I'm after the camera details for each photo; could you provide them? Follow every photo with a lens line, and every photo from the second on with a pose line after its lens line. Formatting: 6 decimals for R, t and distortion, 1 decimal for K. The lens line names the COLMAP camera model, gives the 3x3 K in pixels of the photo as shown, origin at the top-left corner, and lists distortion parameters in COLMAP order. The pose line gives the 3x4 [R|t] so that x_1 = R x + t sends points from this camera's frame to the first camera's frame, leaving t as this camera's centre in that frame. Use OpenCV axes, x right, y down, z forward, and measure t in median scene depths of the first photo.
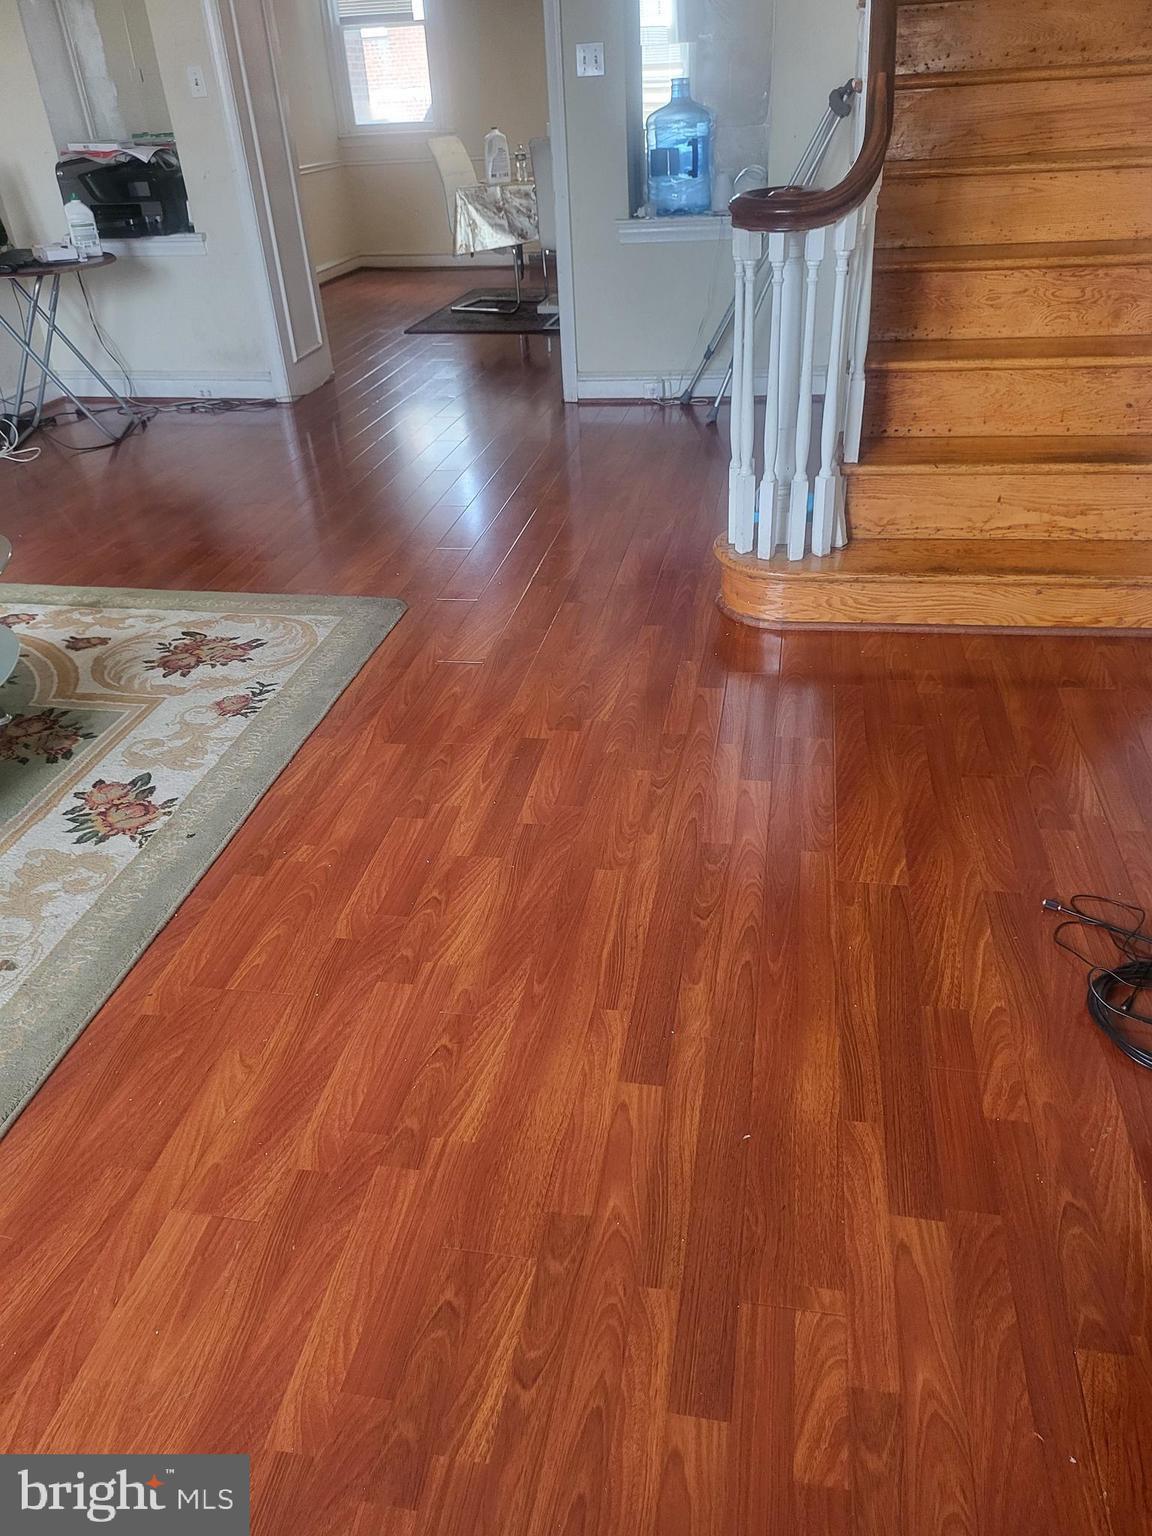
lens RADIAL K [[1132.0, 0, 571.5], [0, 1132.0, 771.1], [0, 0, 1]] dist [0.050963, -0.033774]
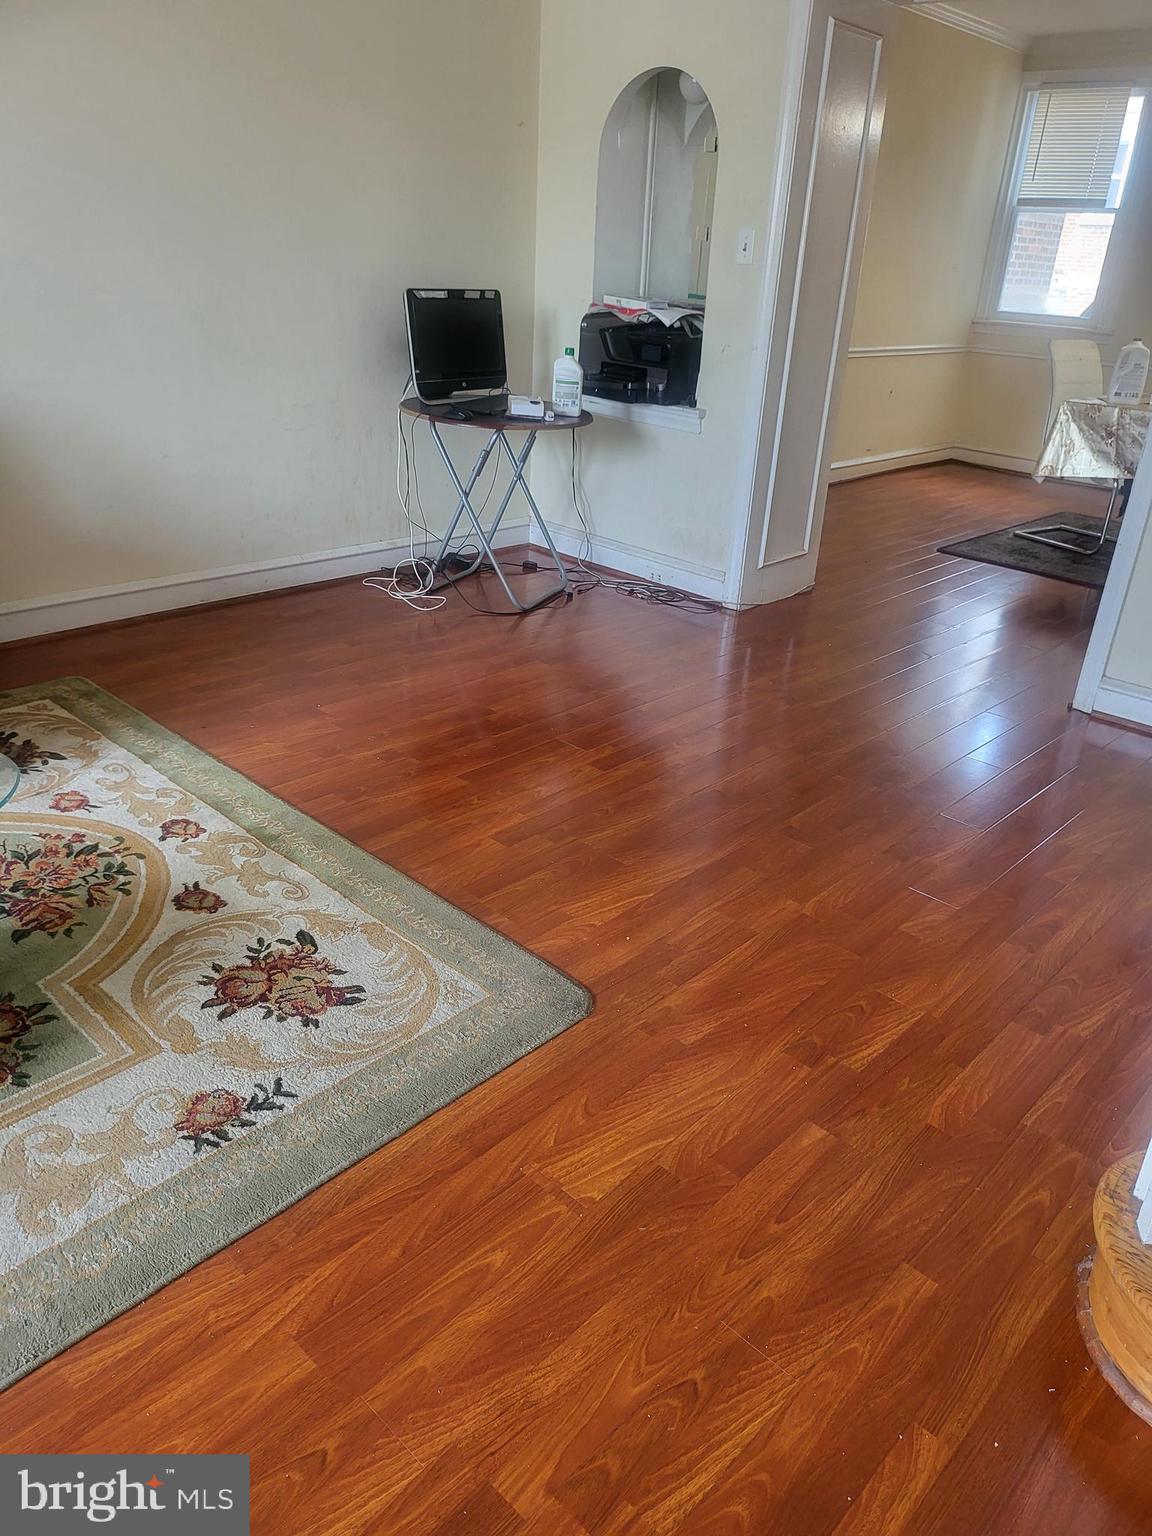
lens RADIAL K [[1132.0, 0, 583.3], [0, 1132.0, 764.9], [0, 0, 1]] dist [0.050963, -0.033774]
pose [[0.845469, 0.306535, -0.437286, 0.063064], [-0.356168, 0.933802, -0.034043, -0.173813], [0.397903, 0.184529, 0.898678, 0.268657]]
